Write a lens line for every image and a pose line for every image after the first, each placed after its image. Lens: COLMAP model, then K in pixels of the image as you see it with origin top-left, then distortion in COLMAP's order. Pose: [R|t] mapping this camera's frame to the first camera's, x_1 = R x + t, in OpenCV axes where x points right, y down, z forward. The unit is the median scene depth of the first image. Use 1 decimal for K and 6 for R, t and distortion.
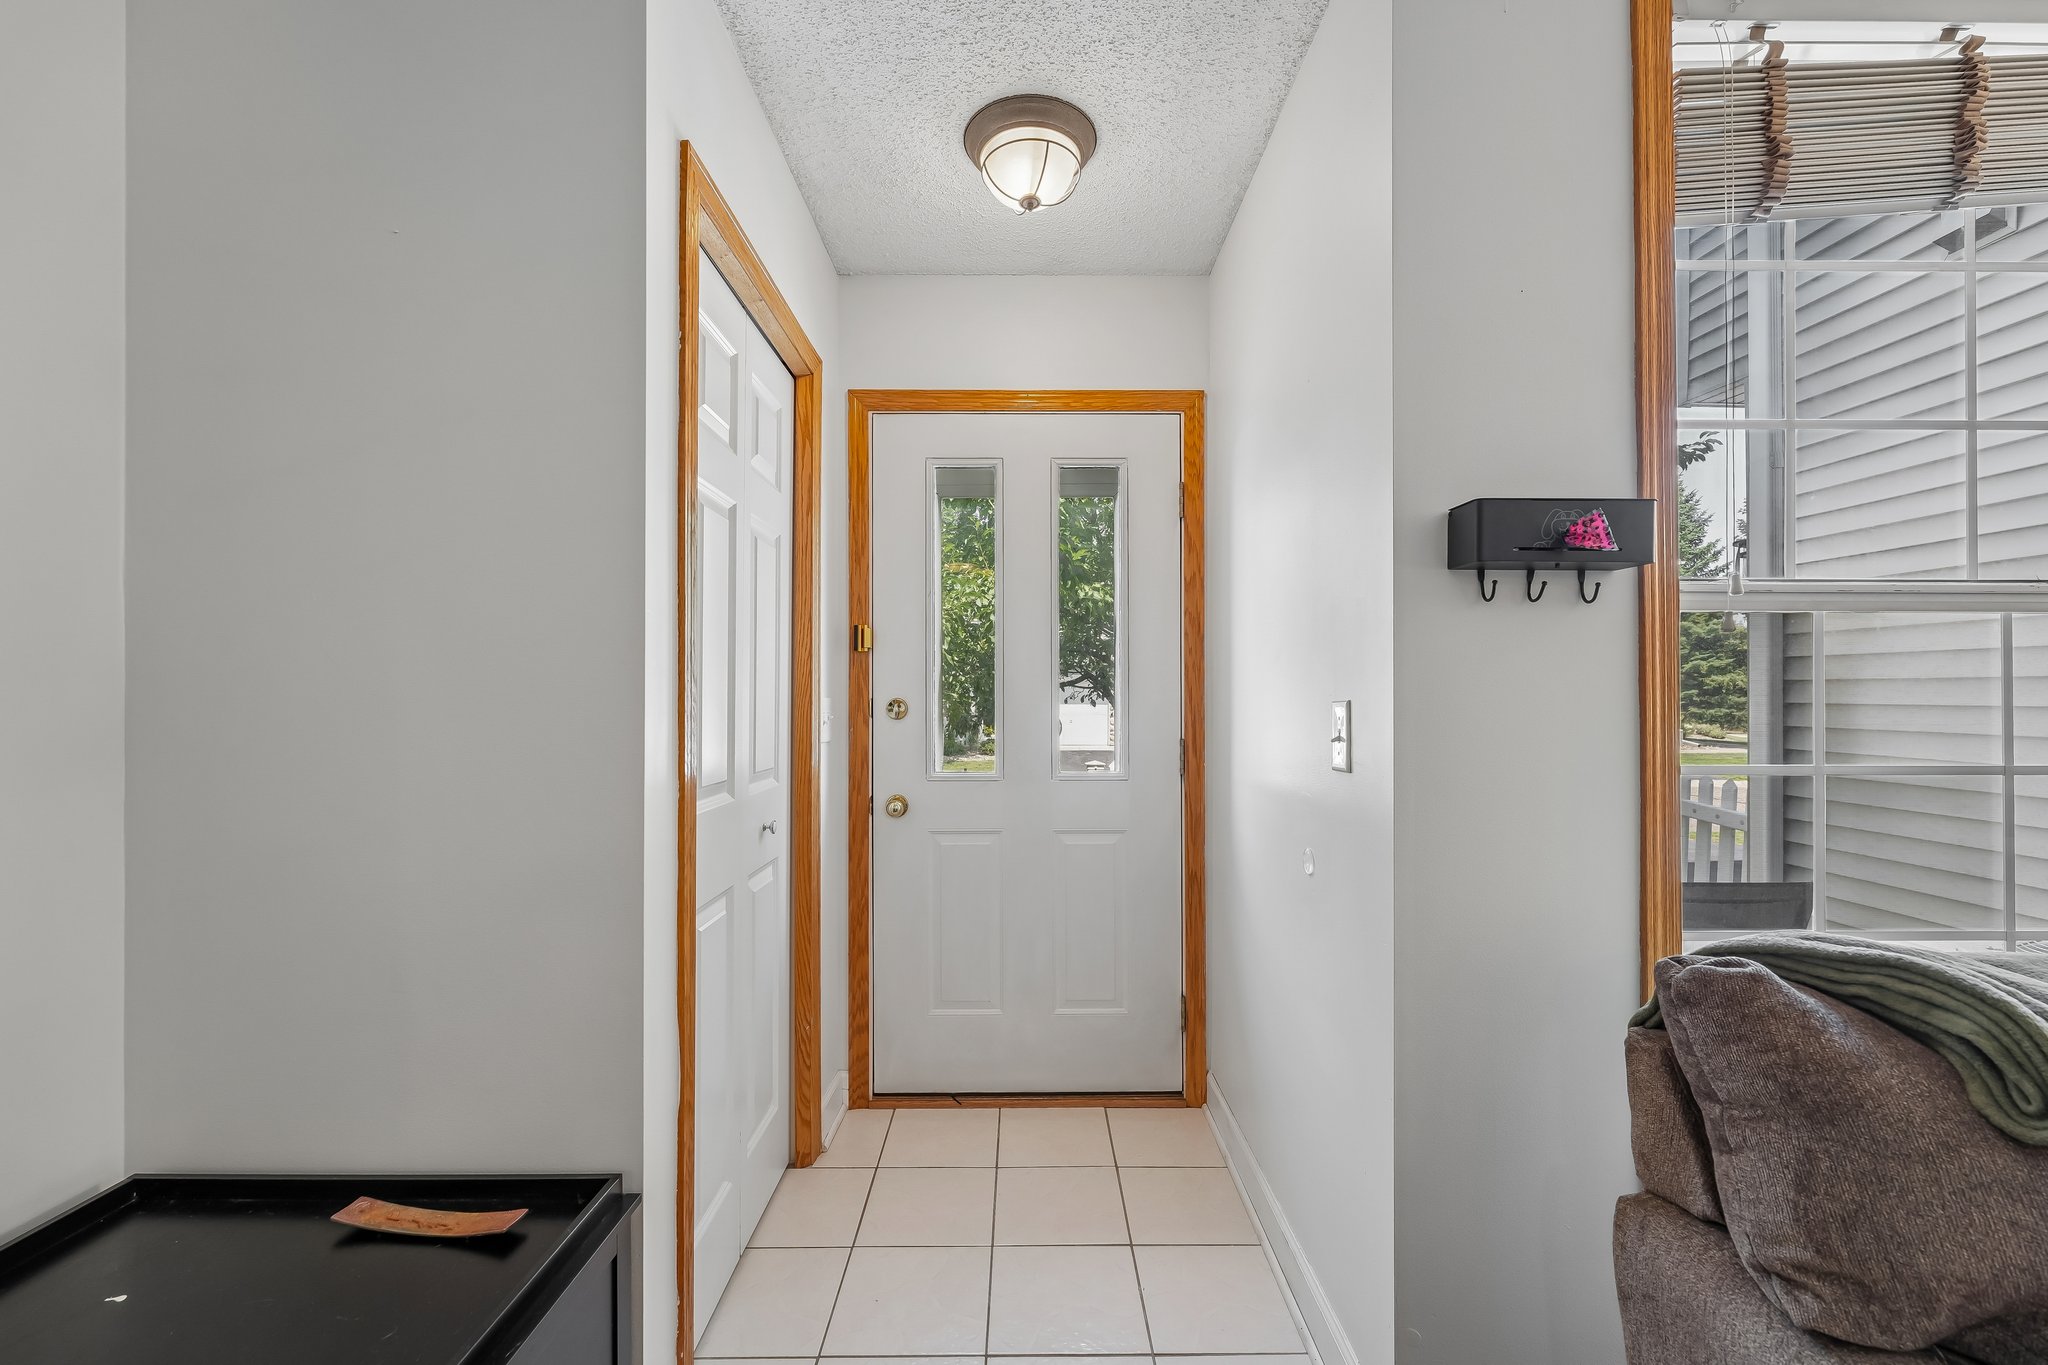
lens RADIAL K [[817.8, 0, 1020.6], [0, 817.8, 692.6], [0, 0, 1]] dist [-0.002046, 0.000518]
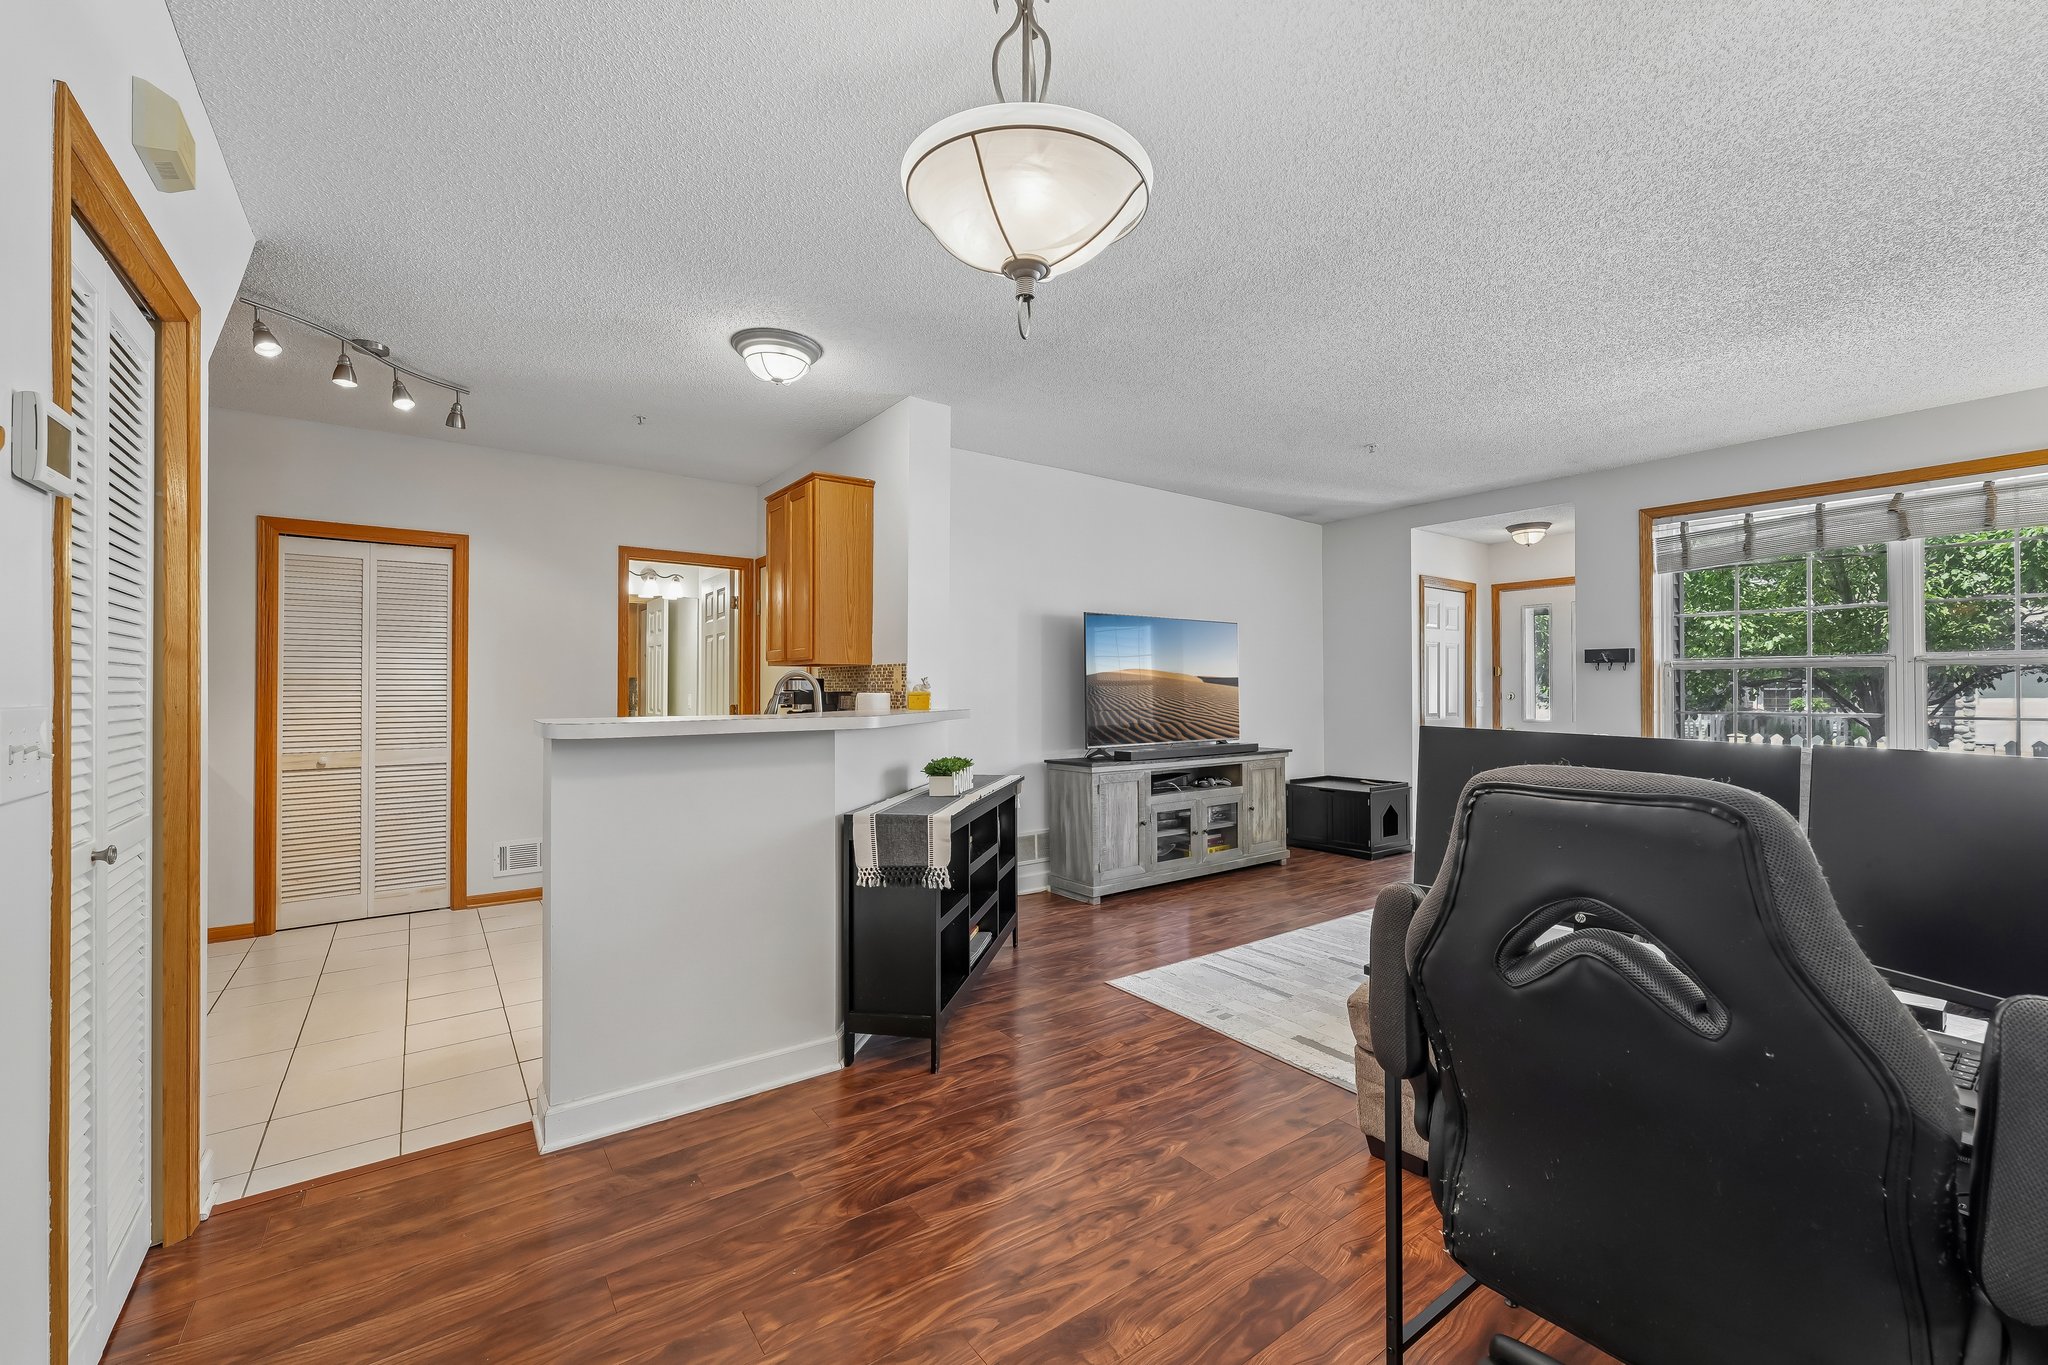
lens RADIAL K [[817.8, 0, 1046.7], [0, 817.8, 679.9], [0, 0, 1]] dist [-0.002046, 0.000518]
pose [[0.603441, -0.010746, -0.797335, 1.142774], [0.006405, 0.999942, -0.008629, -0.023032], [0.797382, 0.000100, 0.603475, -1.985816]]
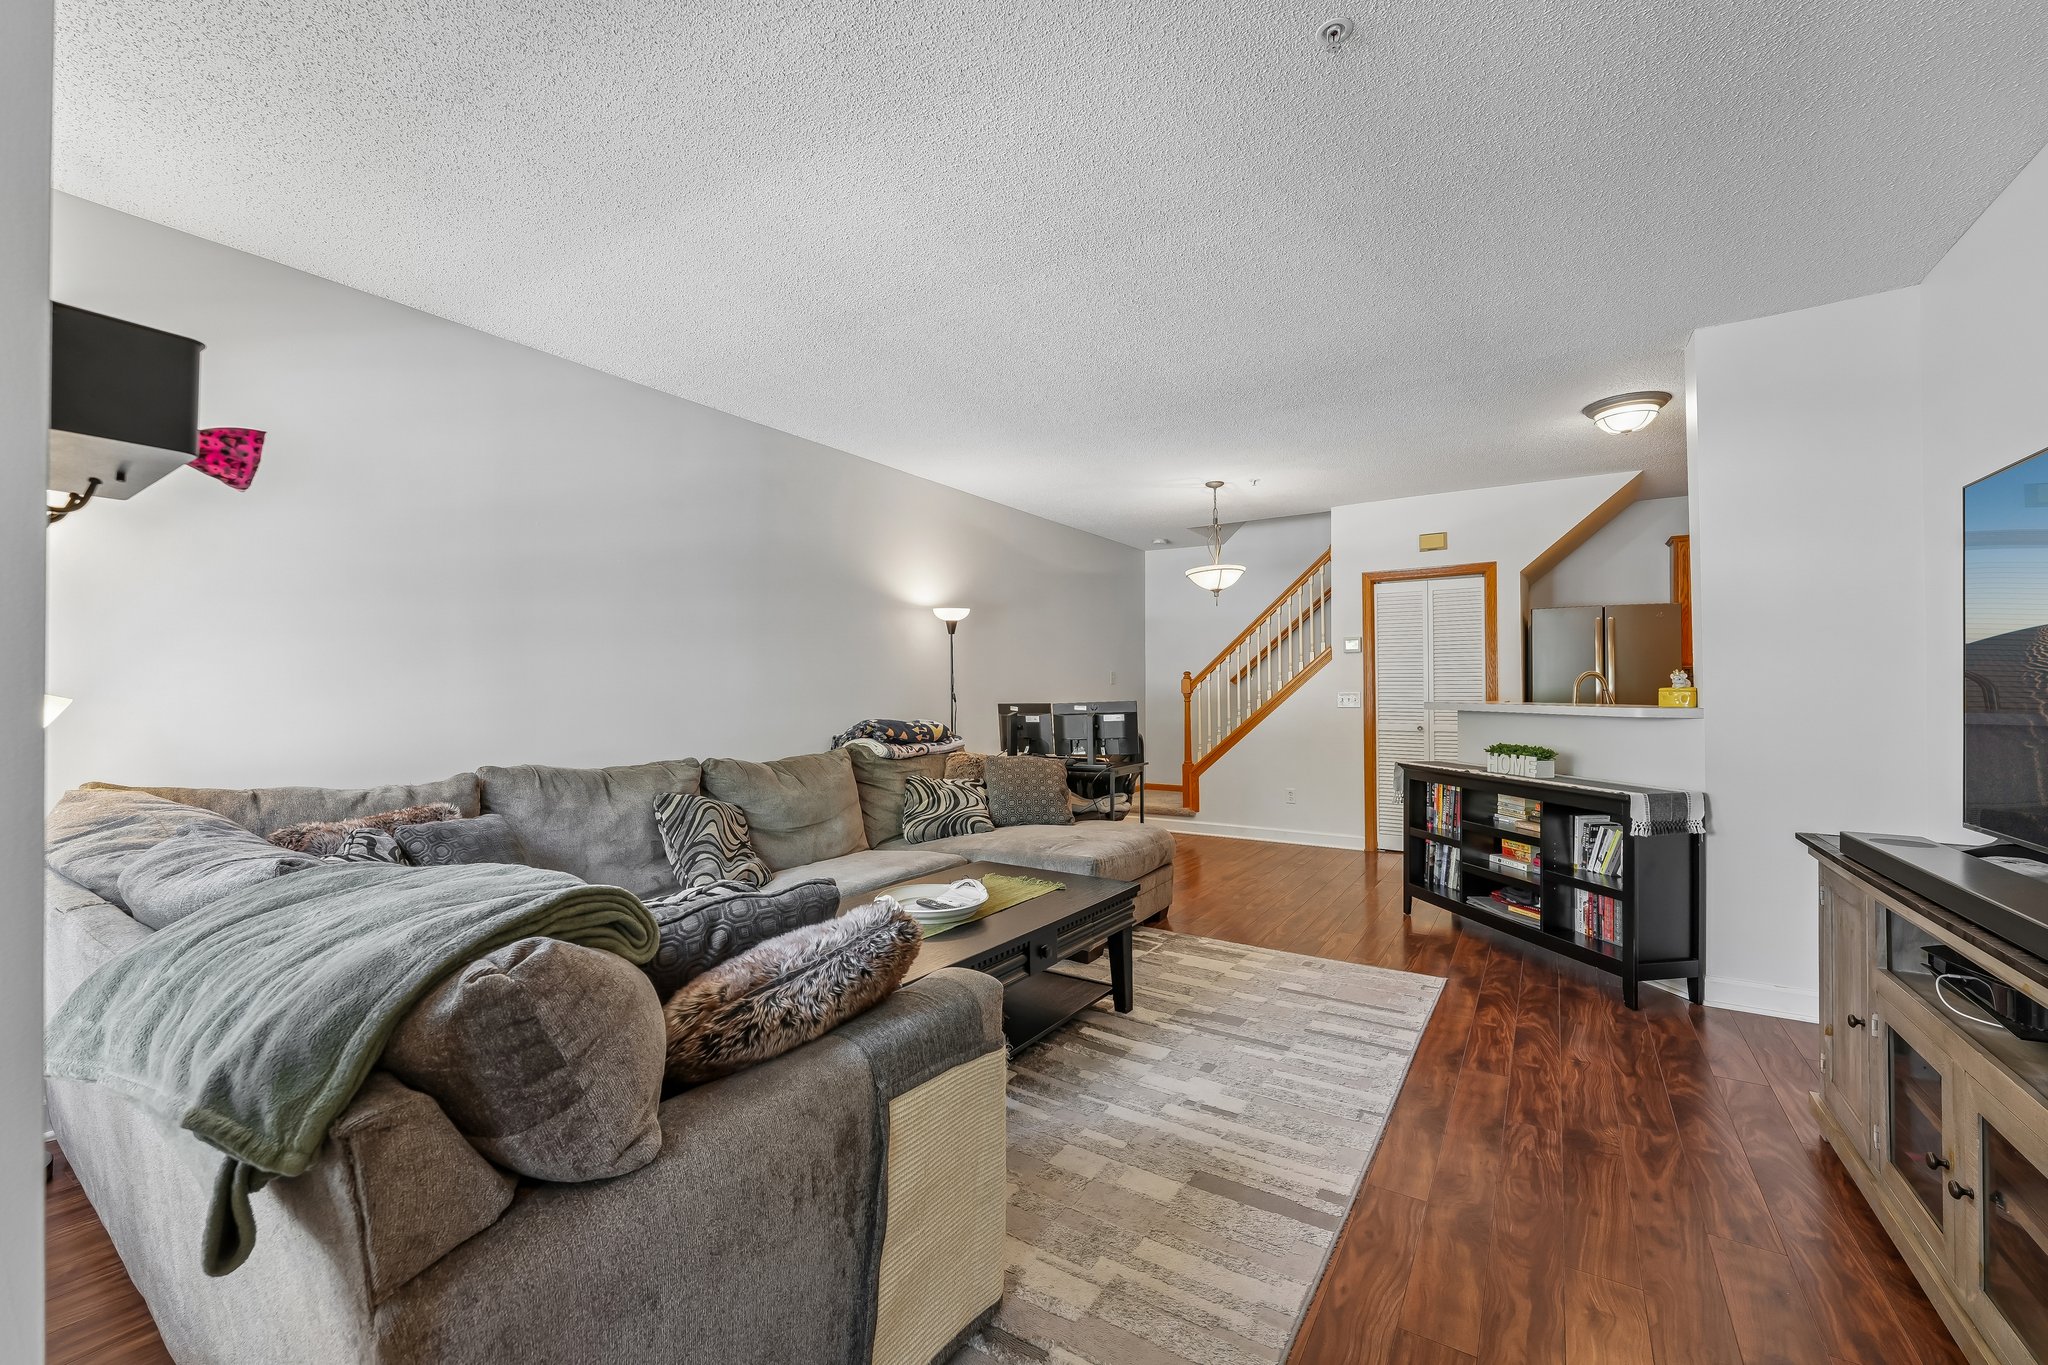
lens RADIAL K [[817.8, 0, 1067.1], [0, 817.8, 685.1], [0, 0, 1]] dist [-0.002046, 0.000518]
pose [[-0.866453, 0.007217, 0.499207, -0.105160], [0.000613, 0.999910, -0.013391, -0.003891], [-0.499259, -0.011297, -0.866379, 0.585803]]
